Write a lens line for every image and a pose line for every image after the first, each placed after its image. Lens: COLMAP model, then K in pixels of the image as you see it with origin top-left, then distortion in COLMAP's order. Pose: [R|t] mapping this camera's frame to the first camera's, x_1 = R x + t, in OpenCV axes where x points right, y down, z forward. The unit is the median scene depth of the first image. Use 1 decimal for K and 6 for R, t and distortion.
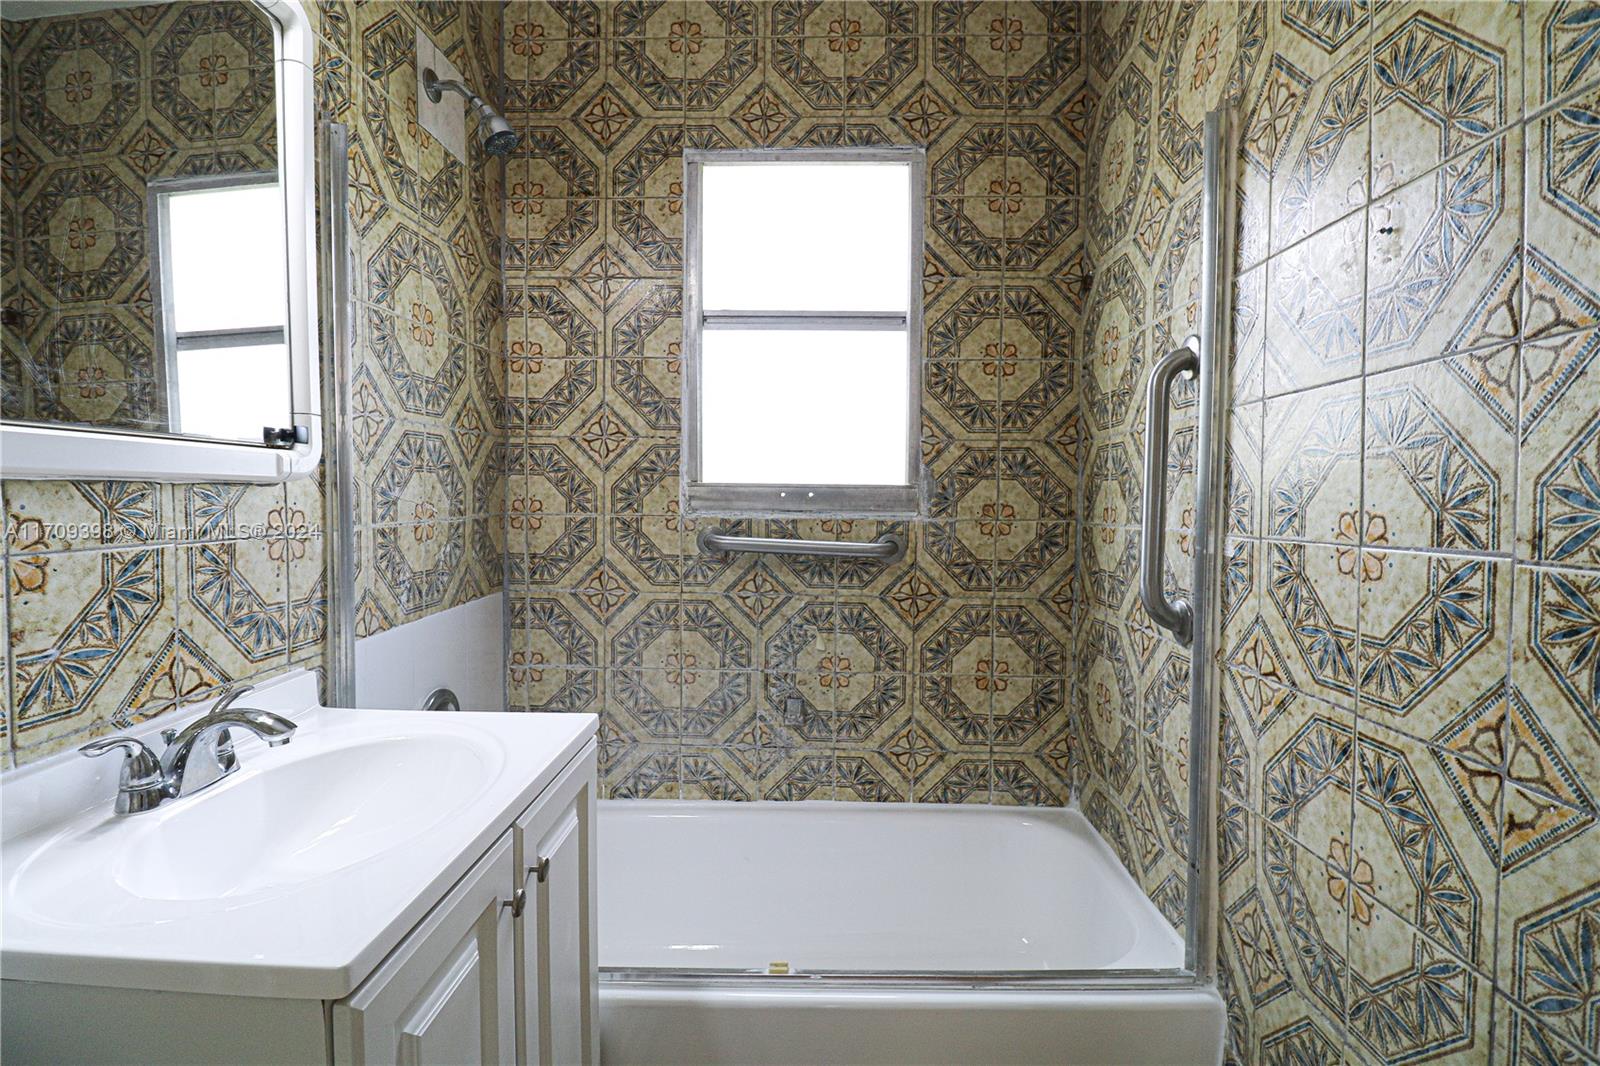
lens RADIAL K [[743.1, 0, 802.2], [0, 743.1, 528.9], [0, 0, 1]] dist [-0.011324, -0.007488]
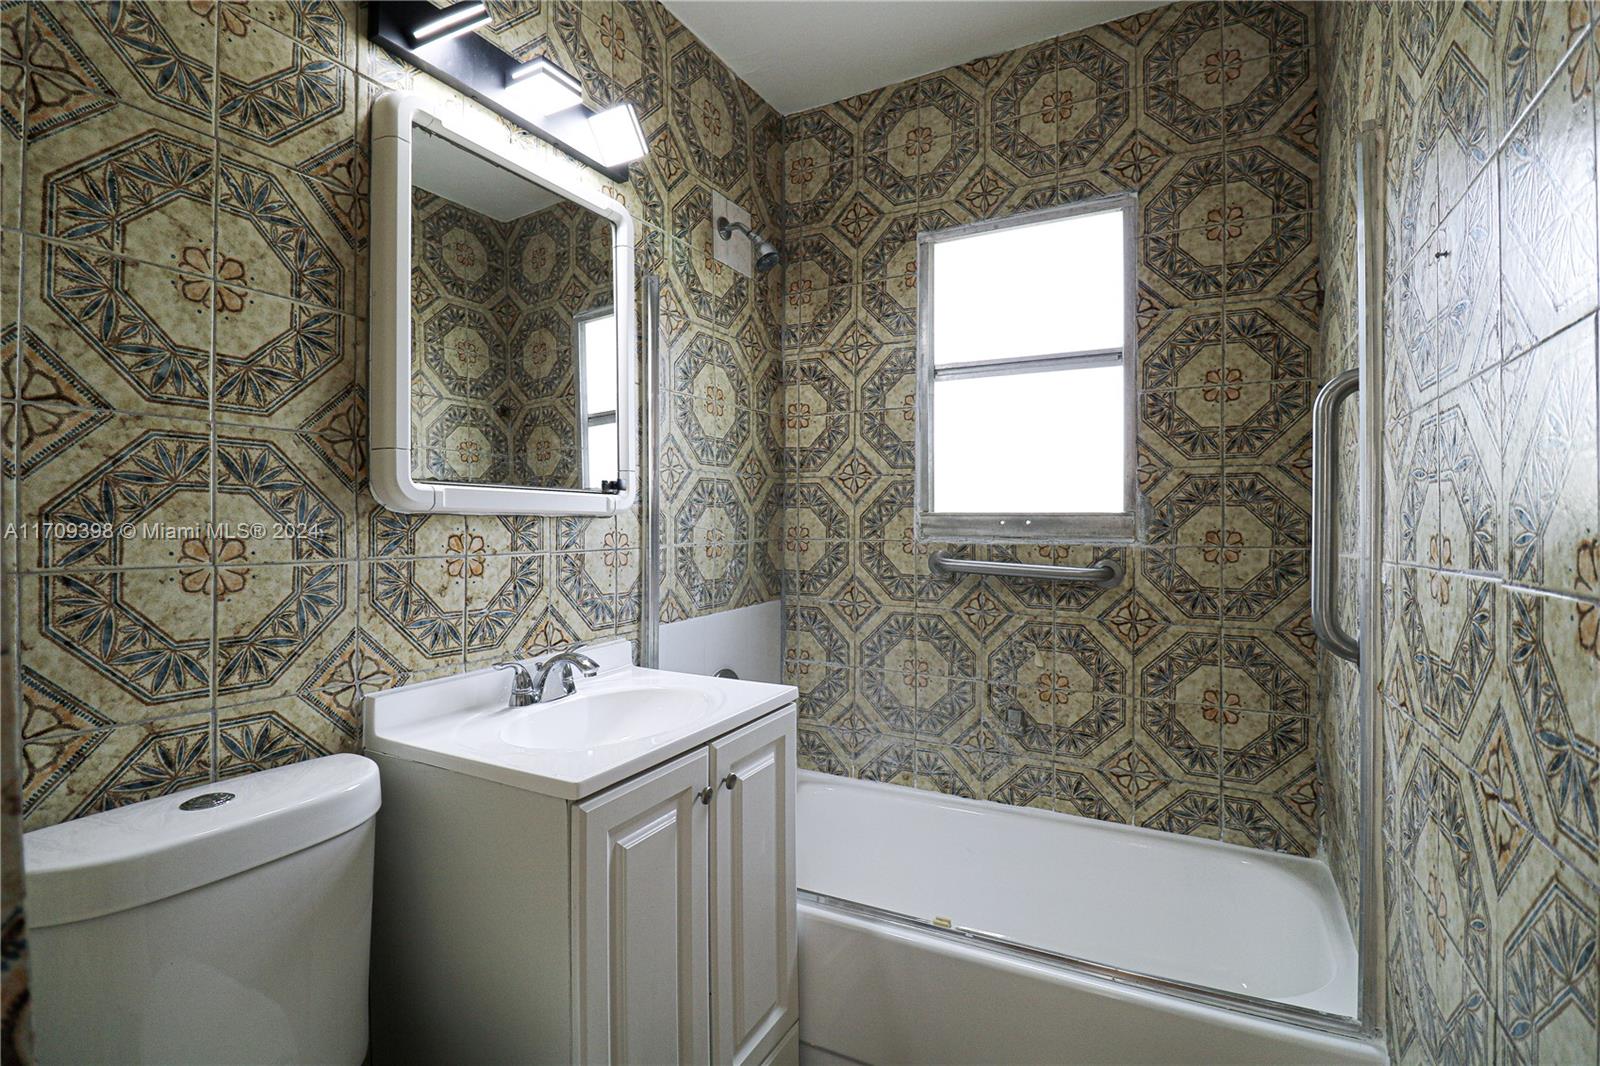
lens RADIAL K [[743.1, 0, 810.7], [0, 743.1, 525.8], [0, 0, 1]] dist [-0.011324, -0.007488]
pose [[0.894246, -0.003919, -0.447559, 0.218004], [-0.016296, 0.999014, -0.041308, 0.009426], [0.447280, 0.044233, 0.893300, -0.122492]]
